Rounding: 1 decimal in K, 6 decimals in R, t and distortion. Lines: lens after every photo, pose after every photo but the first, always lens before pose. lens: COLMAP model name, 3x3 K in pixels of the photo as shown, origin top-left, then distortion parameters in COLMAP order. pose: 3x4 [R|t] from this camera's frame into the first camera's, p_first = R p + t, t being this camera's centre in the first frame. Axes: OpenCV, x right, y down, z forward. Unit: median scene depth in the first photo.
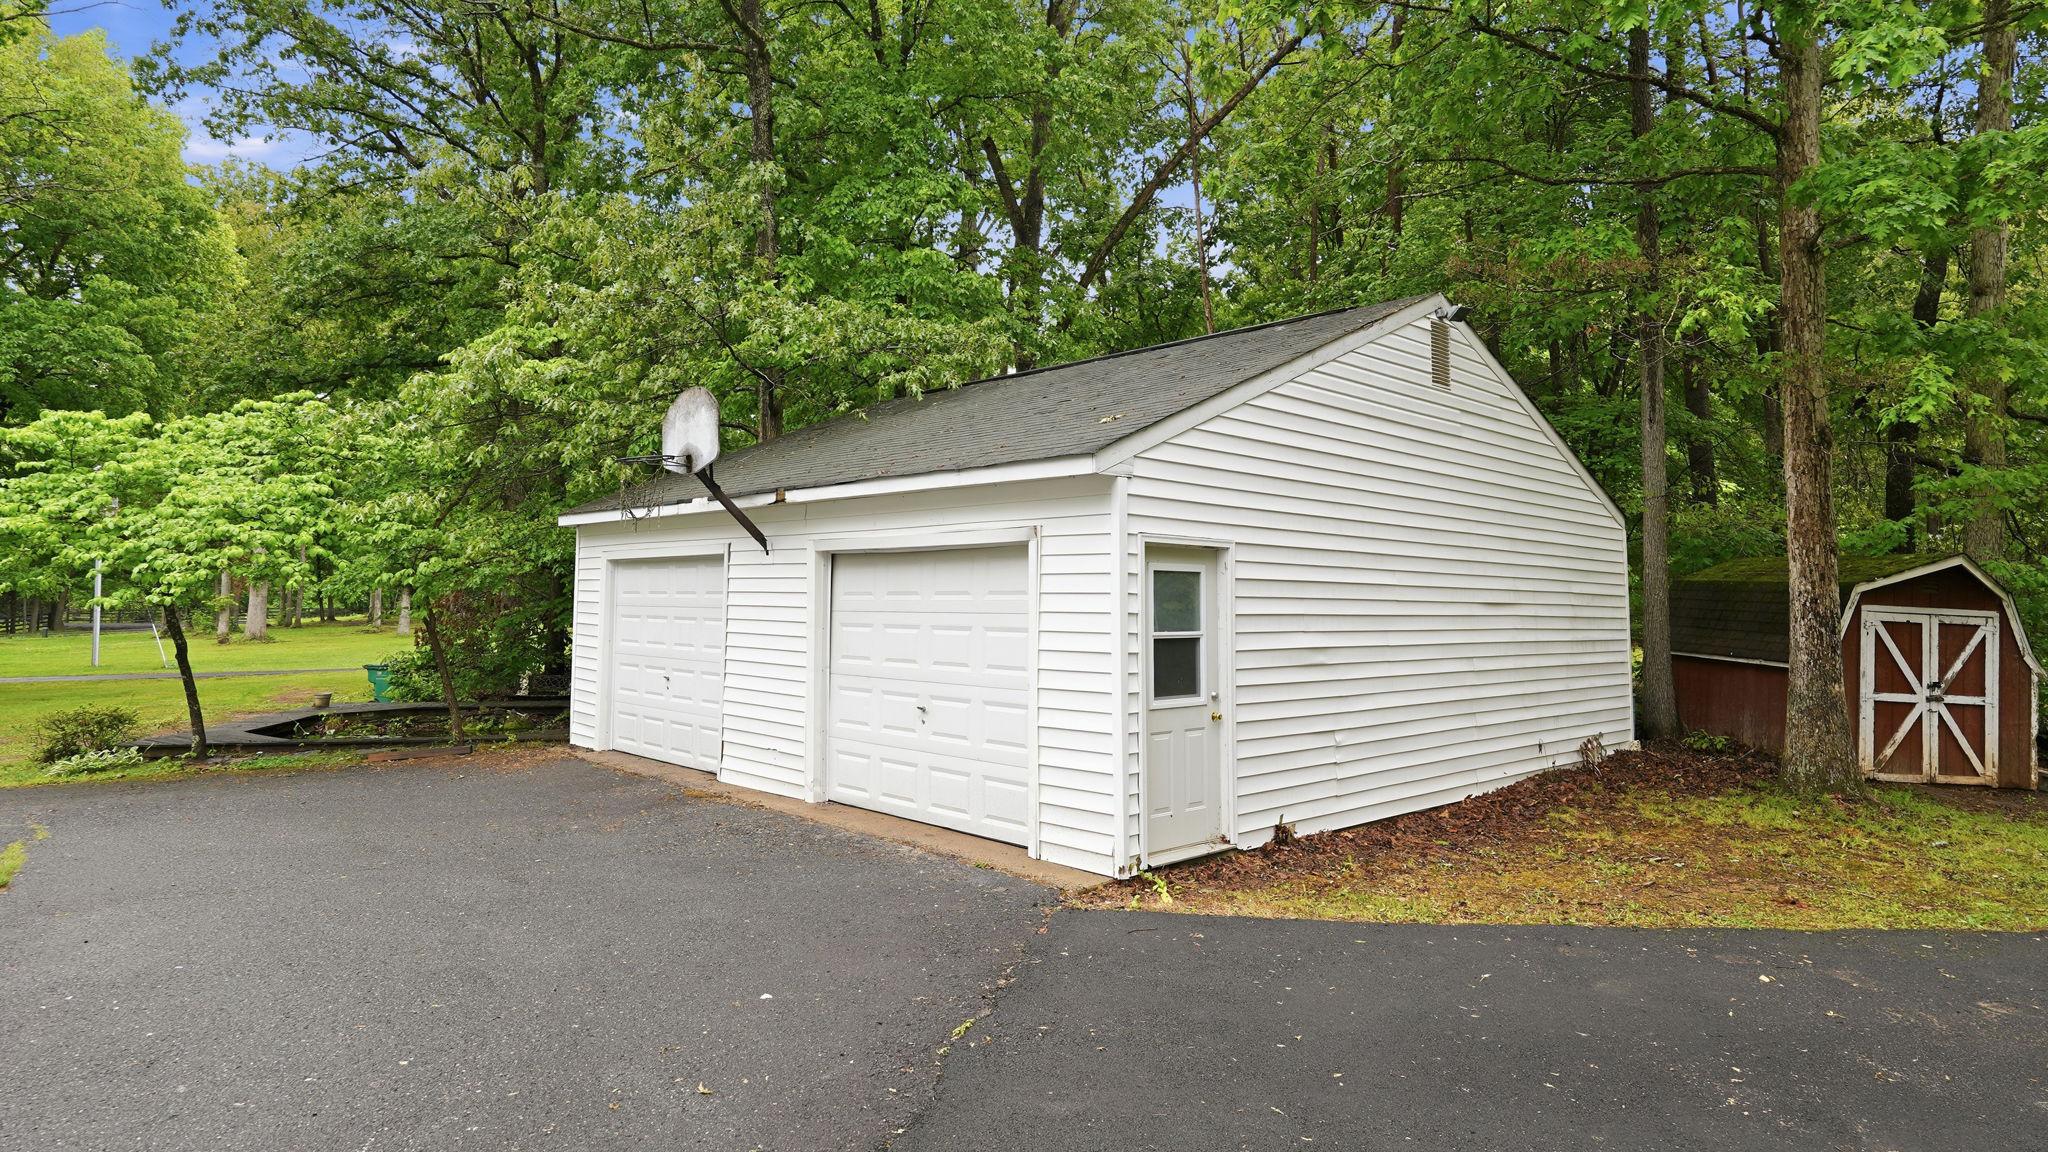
lens RADIAL K [[916.0, 0, 1024.3], [0, 916.0, 552.0], [0, 0, 1]] dist [-0.017650, 0.010347]
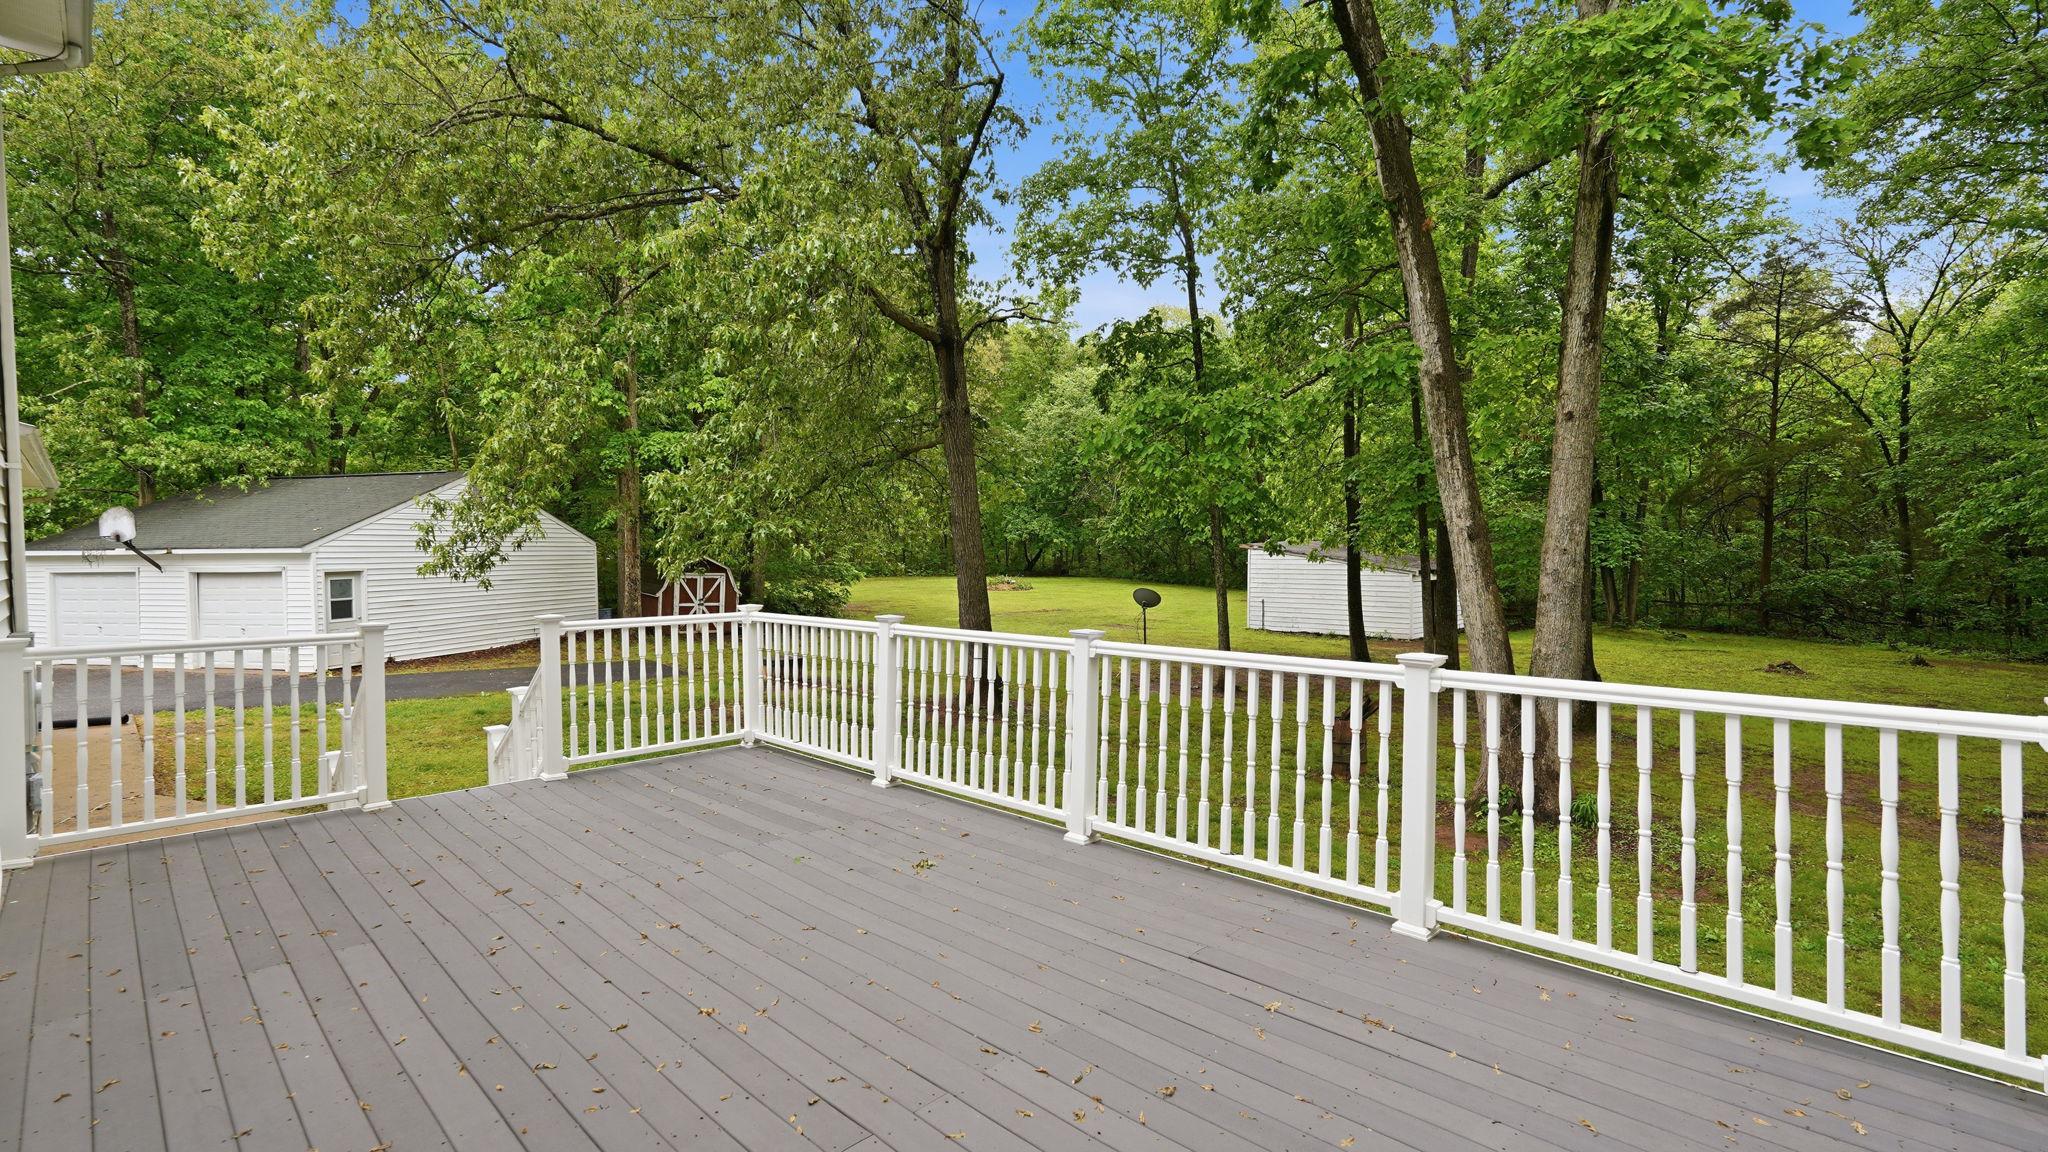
lens RADIAL K [[916.0, 0, 1024.3], [0, 916.0, 552.0], [0, 0, 1]] dist [-0.017650, 0.010347]
pose [[0.858598, -0.026708, 0.511954, 0.470706], [-0.011796, 0.997348, 0.071813, -0.263792], [-0.512514, -0.067697, 0.856006, -2.333477]]
